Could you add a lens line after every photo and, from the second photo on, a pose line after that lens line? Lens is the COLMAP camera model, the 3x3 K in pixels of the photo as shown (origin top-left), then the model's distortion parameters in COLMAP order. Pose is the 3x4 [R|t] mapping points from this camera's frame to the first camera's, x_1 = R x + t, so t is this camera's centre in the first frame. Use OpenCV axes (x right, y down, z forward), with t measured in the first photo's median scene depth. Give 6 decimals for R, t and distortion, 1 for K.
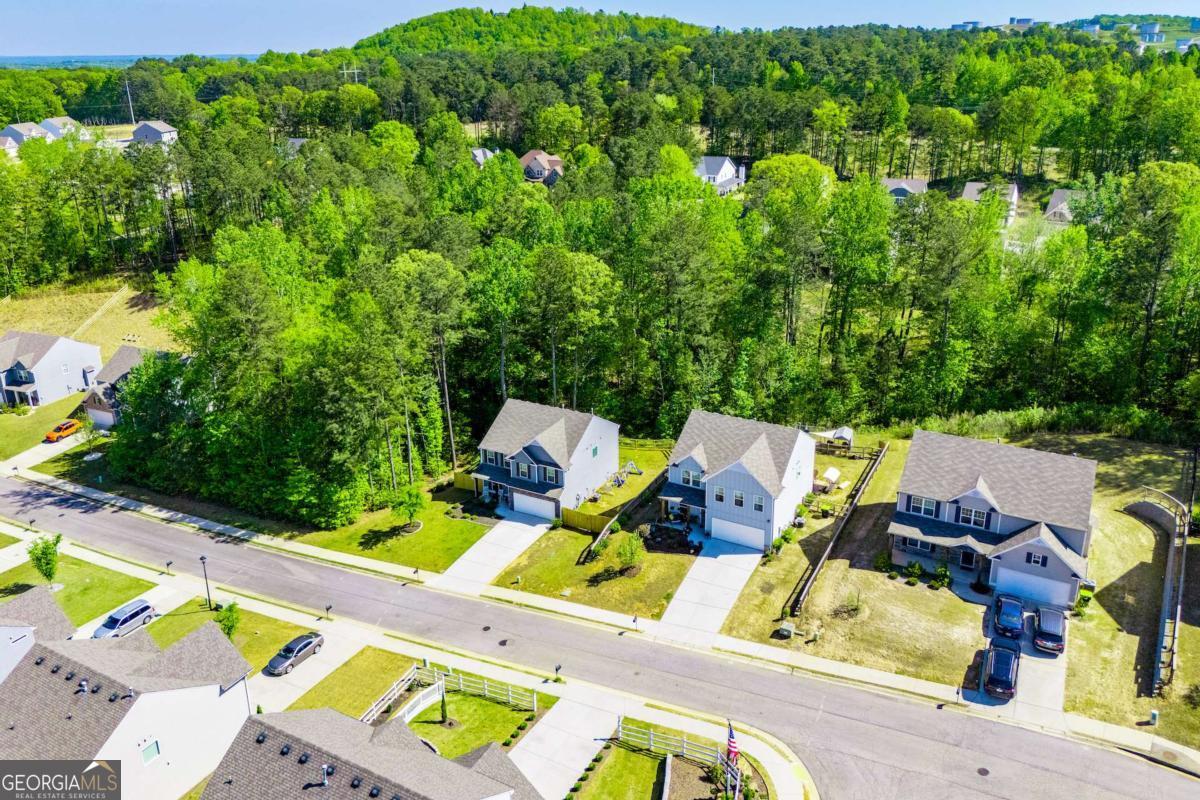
lens RADIAL K [[900.1, 0, 603.3], [0, 900.1, 331.3], [0, 0, 1]] dist [0.119250, -0.232699]
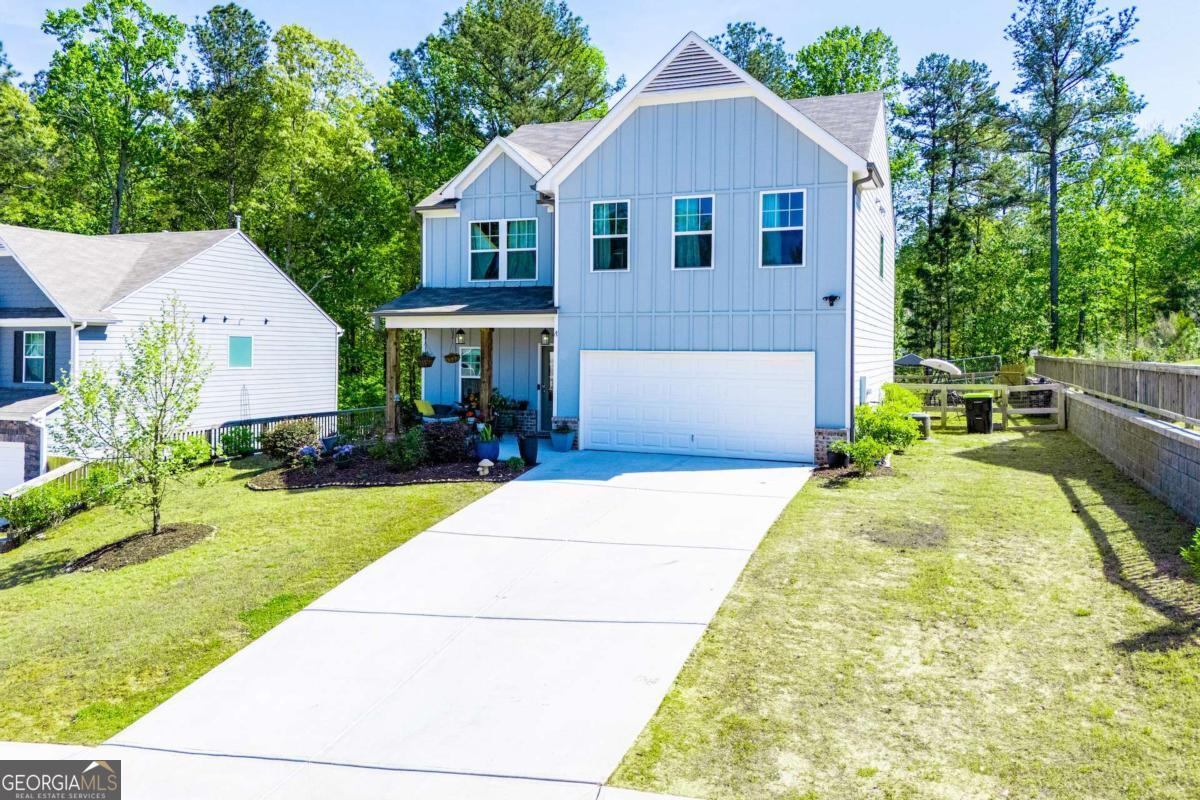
lens RADIAL K [[882.8, 0, 601.8], [0, 882.8, 339.3], [0, 0, 1]] dist [0.075482, -0.078208]
pose [[0.992224, 0.022164, 0.122478, 0.100199], [0.017210, 0.950135, -0.311363, 0.282561], [-0.123272, 0.311049, 0.942365, 0.802250]]
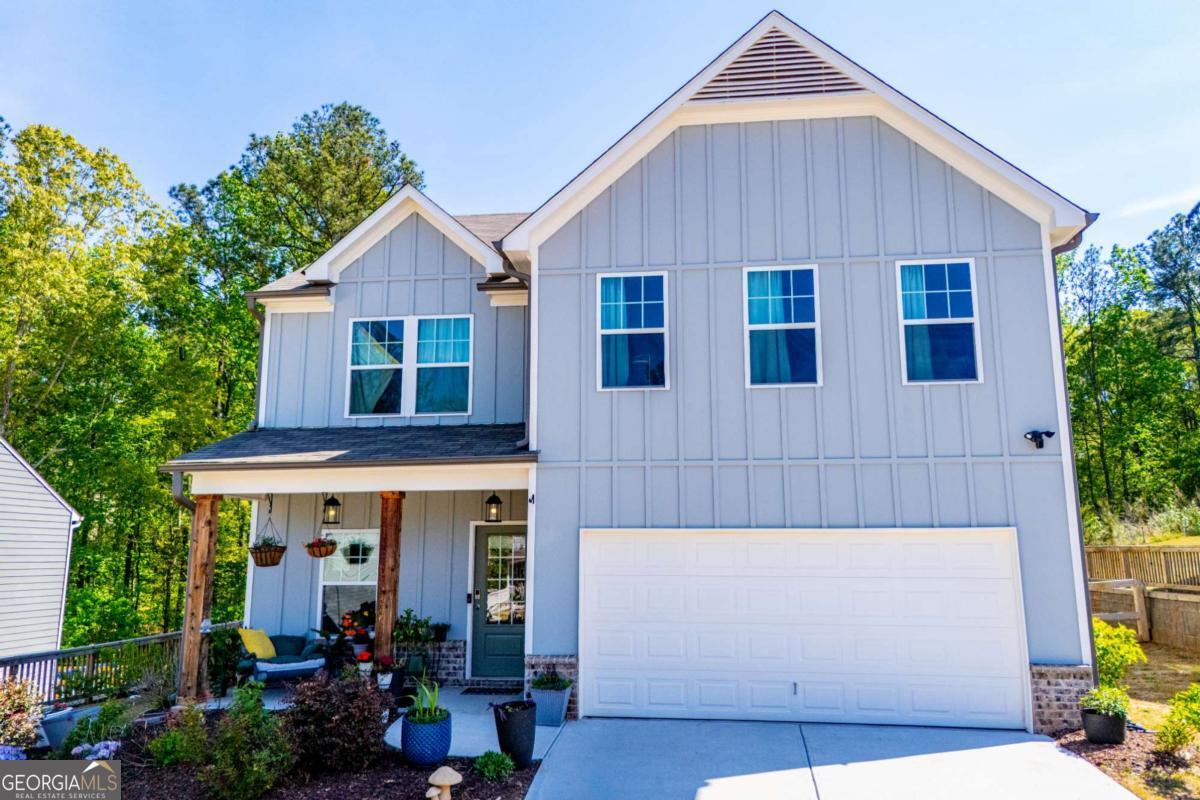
lens RADIAL K [[886.5, 0, 598.8], [0, 886.5, 382.0], [0, 0, 1]] dist [0.067512, -0.085877]
pose [[0.932279, 0.079071, 0.352993, 0.077466], [0.098498, 0.883459, -0.458037, 0.253000], [-0.348072, 0.461787, 0.815842, 0.908267]]
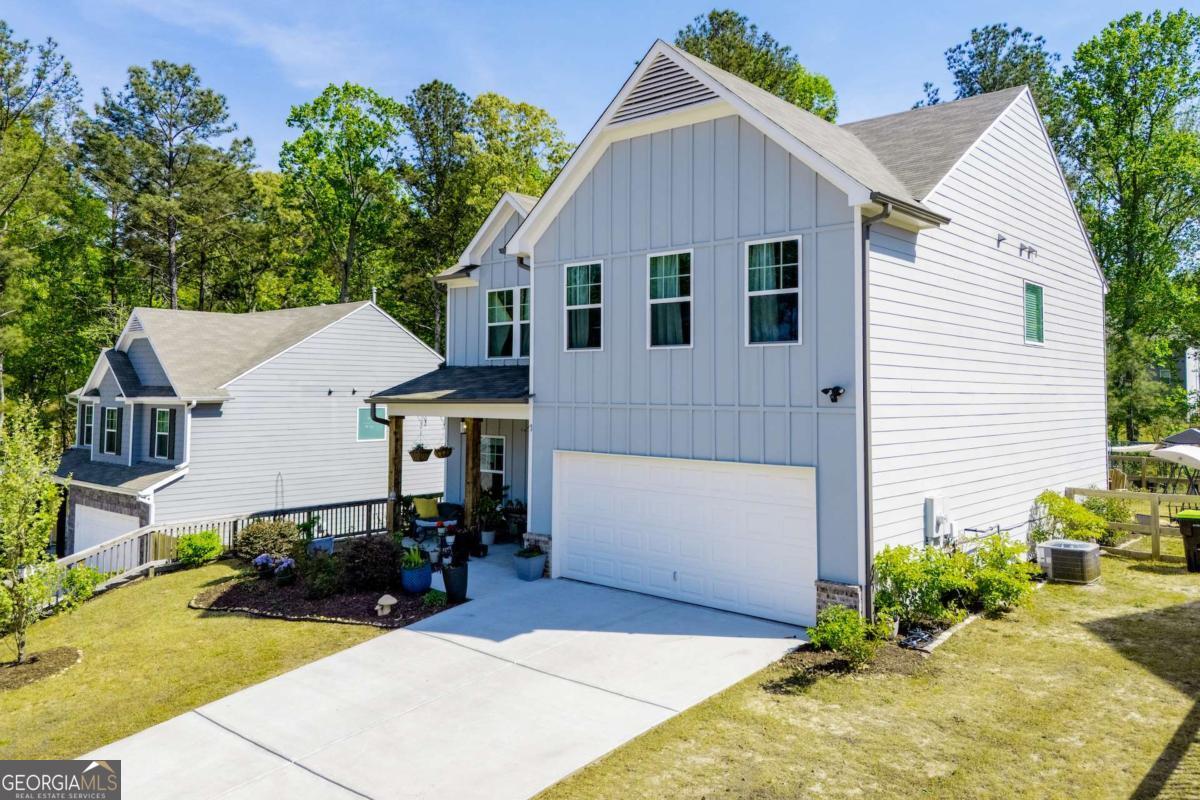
lens RADIAL K [[882.8, 0, 601.8], [0, 882.8, 339.3], [0, 0, 1]] dist [0.075482, -0.078208]
pose [[0.974740, 0.004879, -0.223288, 0.176267], [-0.084093, 0.934204, -0.346686, 0.253766], [0.206905, 0.356706, 0.911016, 0.848942]]
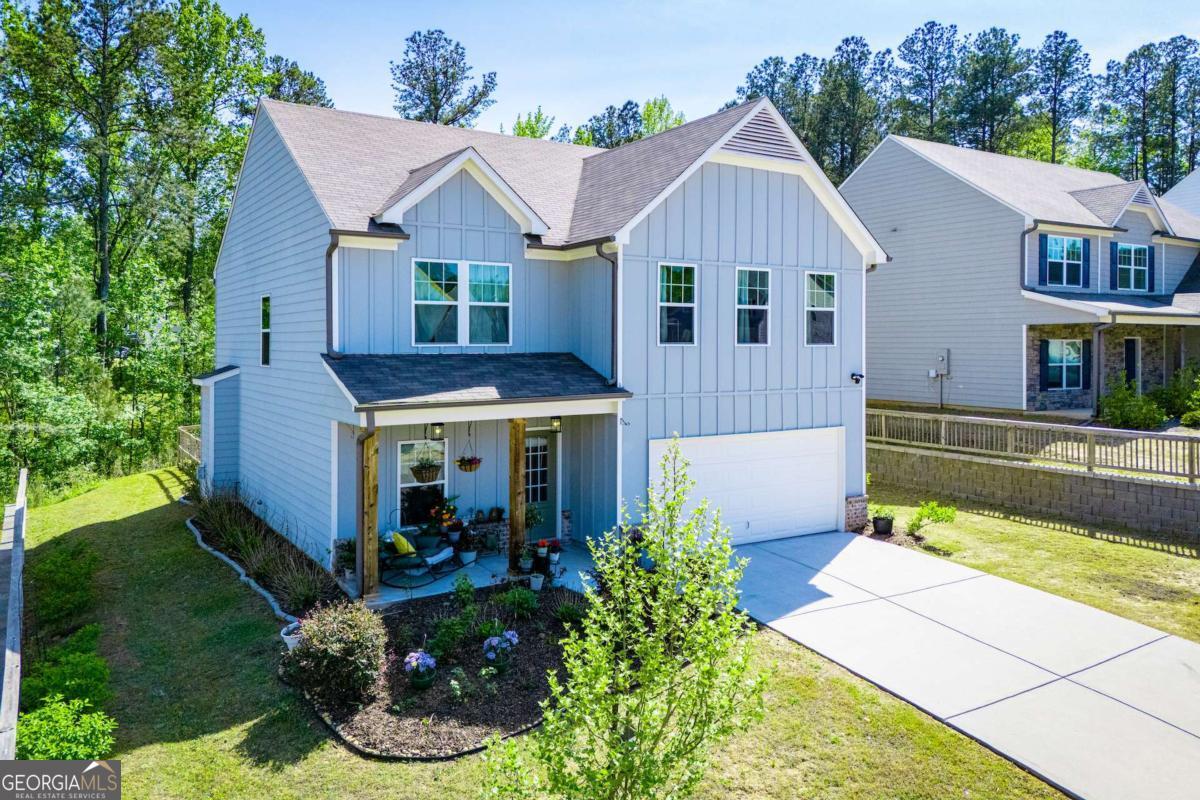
lens RADIAL K [[882.8, 0, 601.8], [0, 882.8, 339.3], [0, 0, 1]] dist [0.075482, -0.078208]
pose [[0.487314, 0.018310, 0.873035, -0.054211], [0.256514, 0.952669, -0.163162, 0.219071], [-0.834701, 0.303456, 0.459553, 0.939766]]
